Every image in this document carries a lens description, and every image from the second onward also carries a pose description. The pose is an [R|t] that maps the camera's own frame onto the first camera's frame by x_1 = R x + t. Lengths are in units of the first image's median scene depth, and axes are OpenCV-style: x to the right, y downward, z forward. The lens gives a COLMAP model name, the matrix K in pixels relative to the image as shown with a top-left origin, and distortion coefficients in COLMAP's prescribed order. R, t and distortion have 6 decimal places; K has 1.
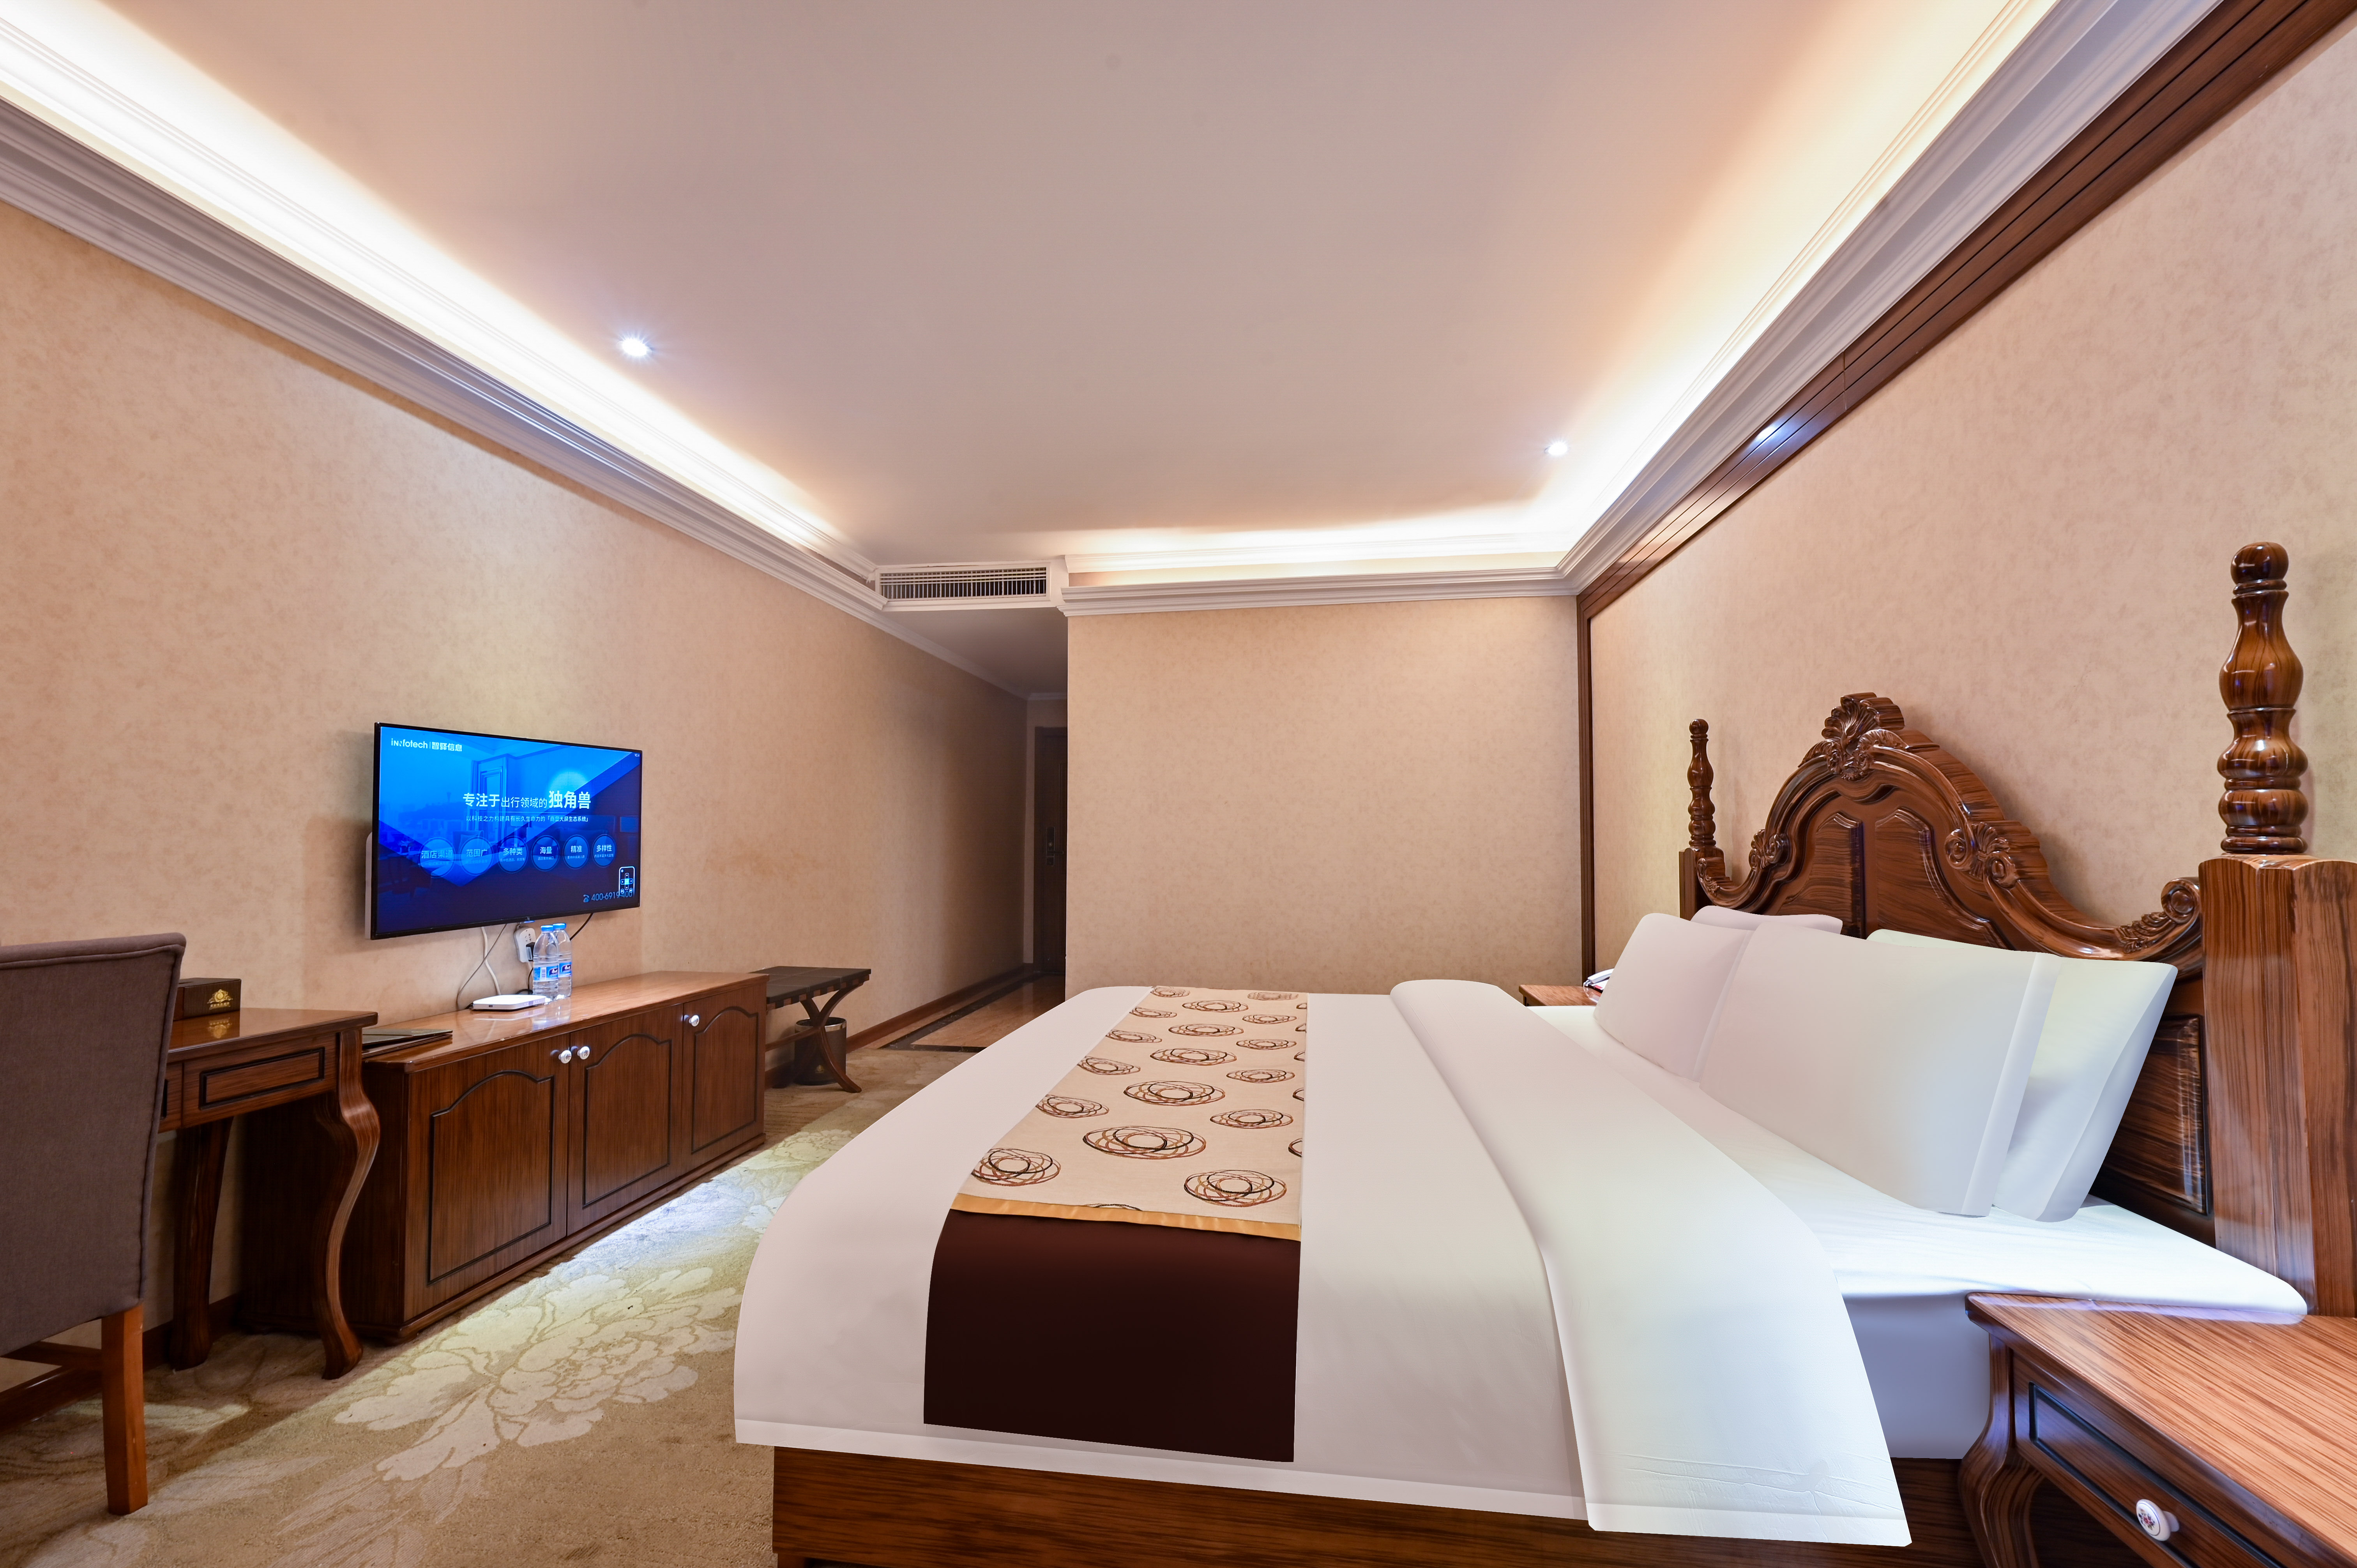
lens RADIAL K [[993.0, 0, 1166.9], [0, 993.0, 847.7], [0, 0, 1]] dist [-0.000893, -0.000155]
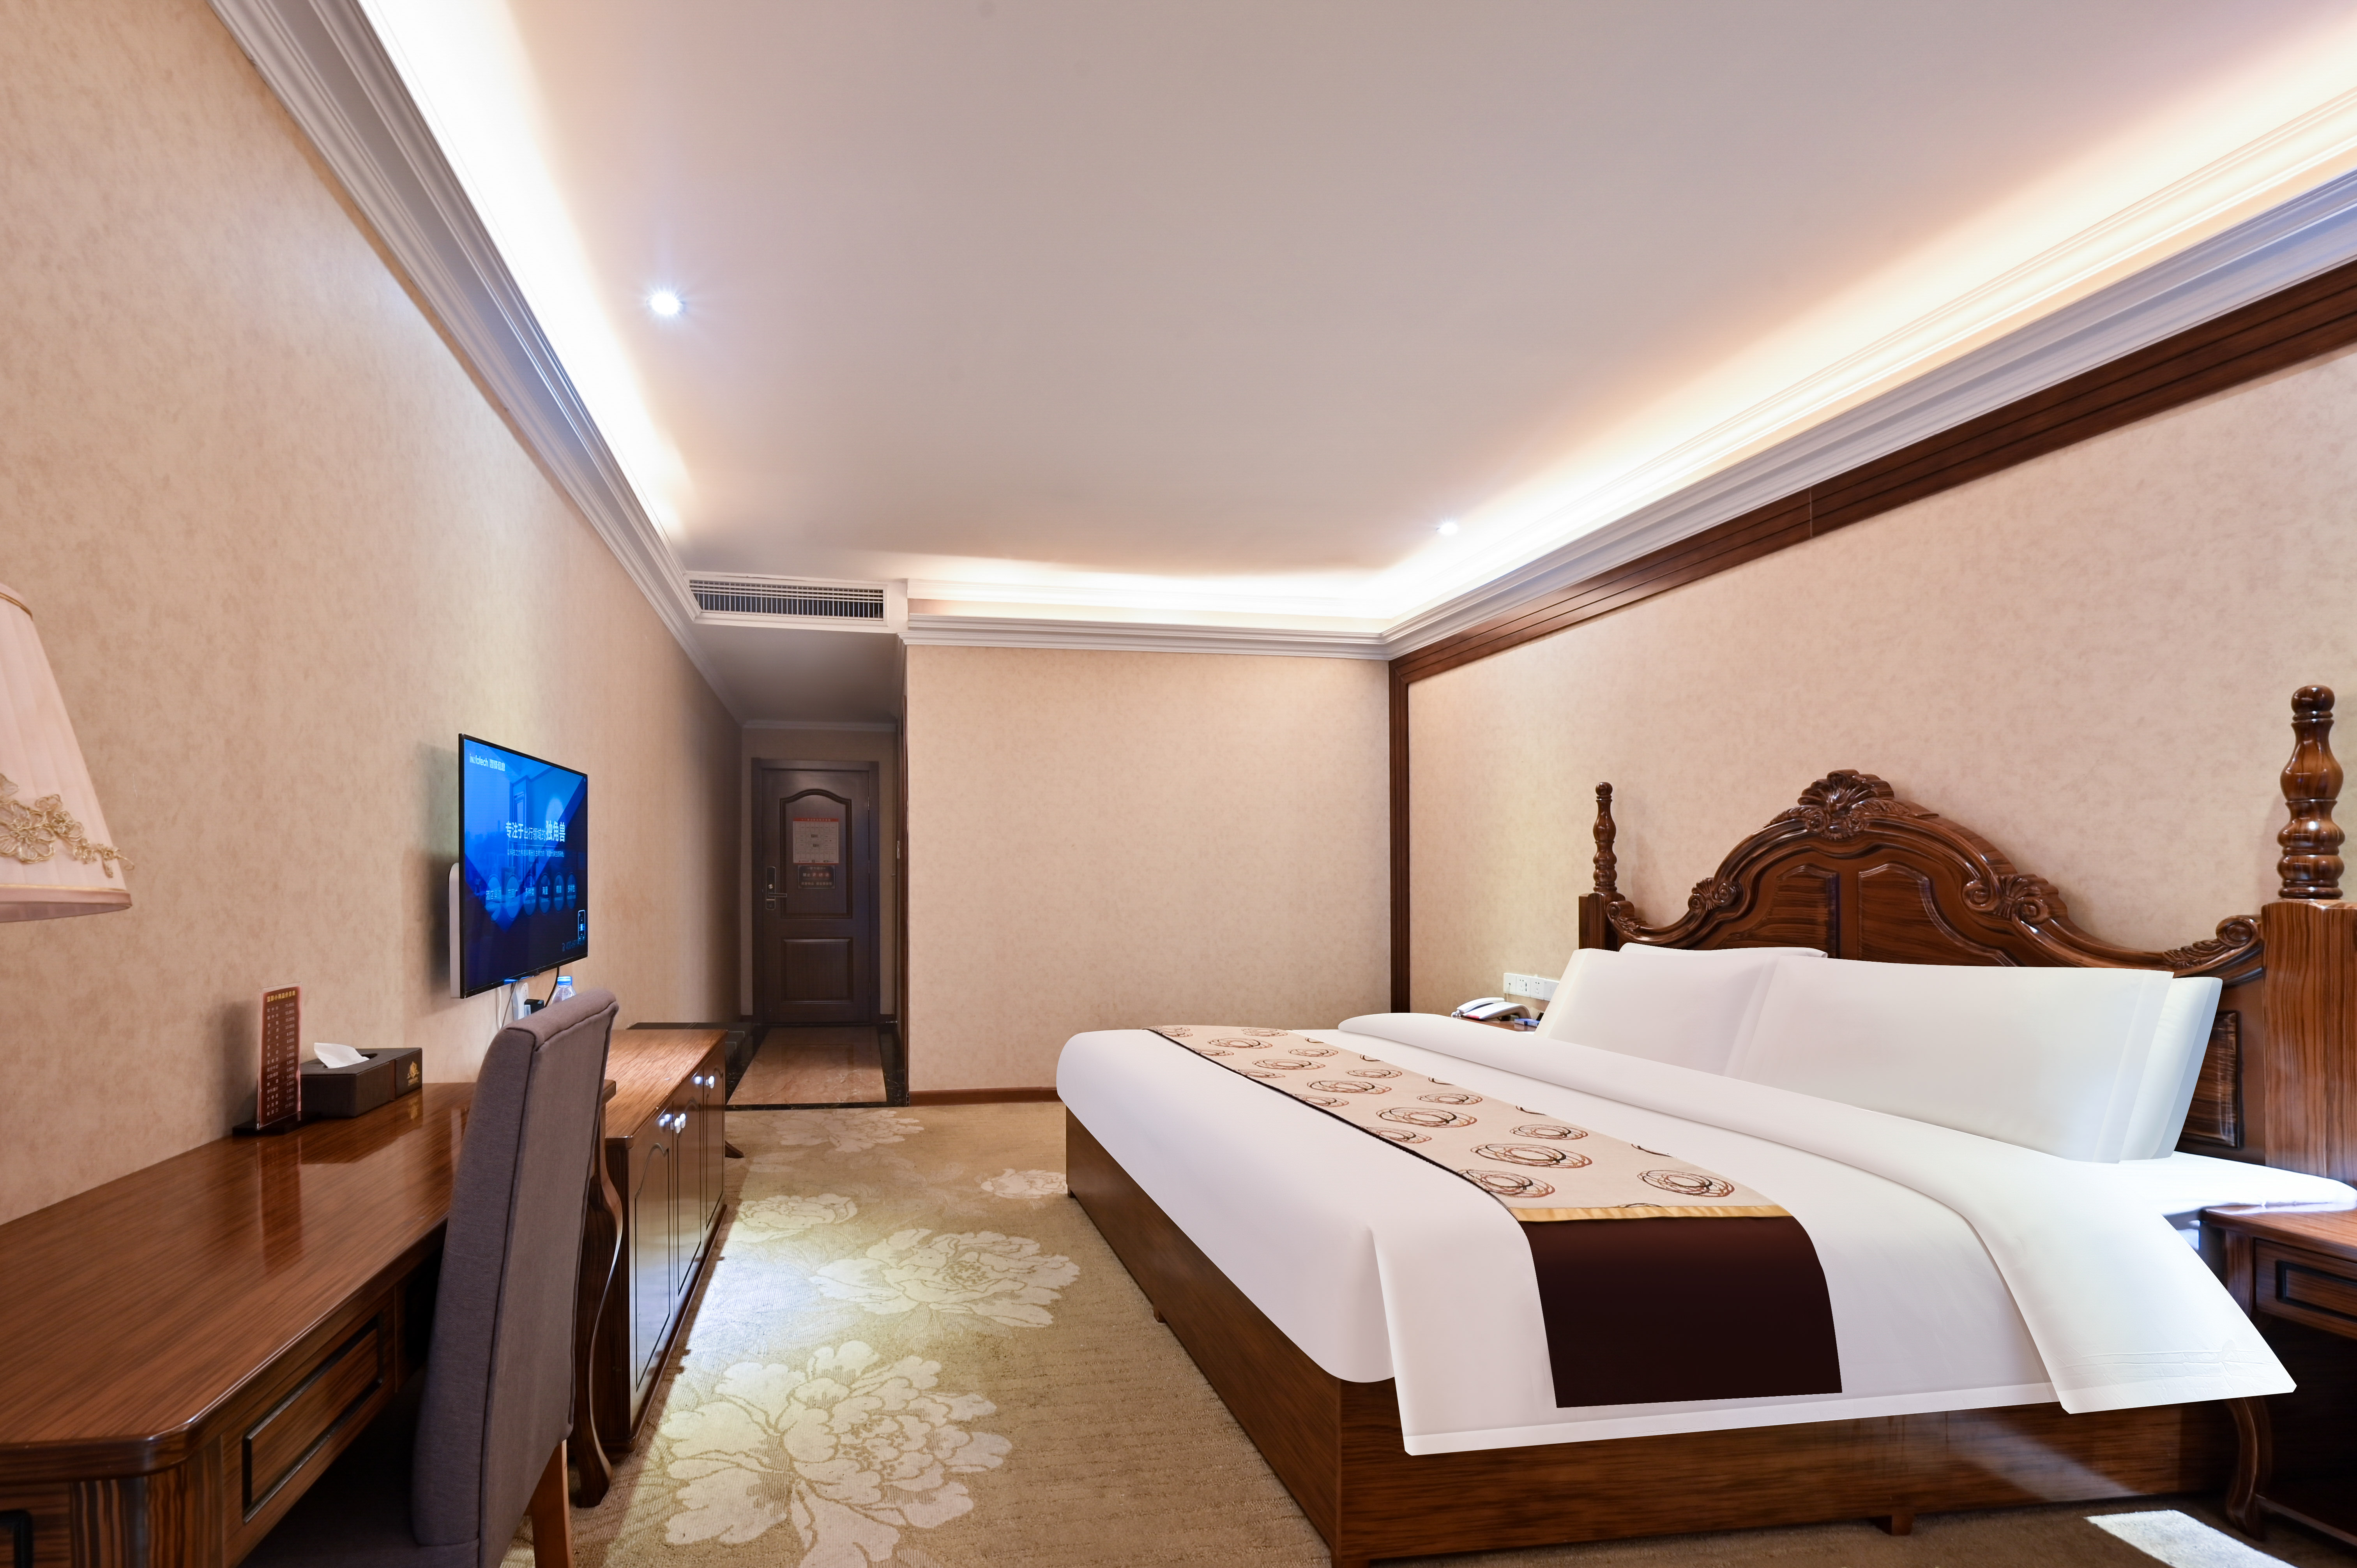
lens RADIAL K [[1038.0, 0, 994.9], [0, 1038.0, 930.6], [0, 0, 1]] dist [0.000409, -0.000088]
pose [[0.957034, -0.006666, 0.289898, -0.828307], [-0.004421, 0.999284, 0.037575, 0.002571], [-0.289941, -0.037242, 0.956320, 0.062437]]
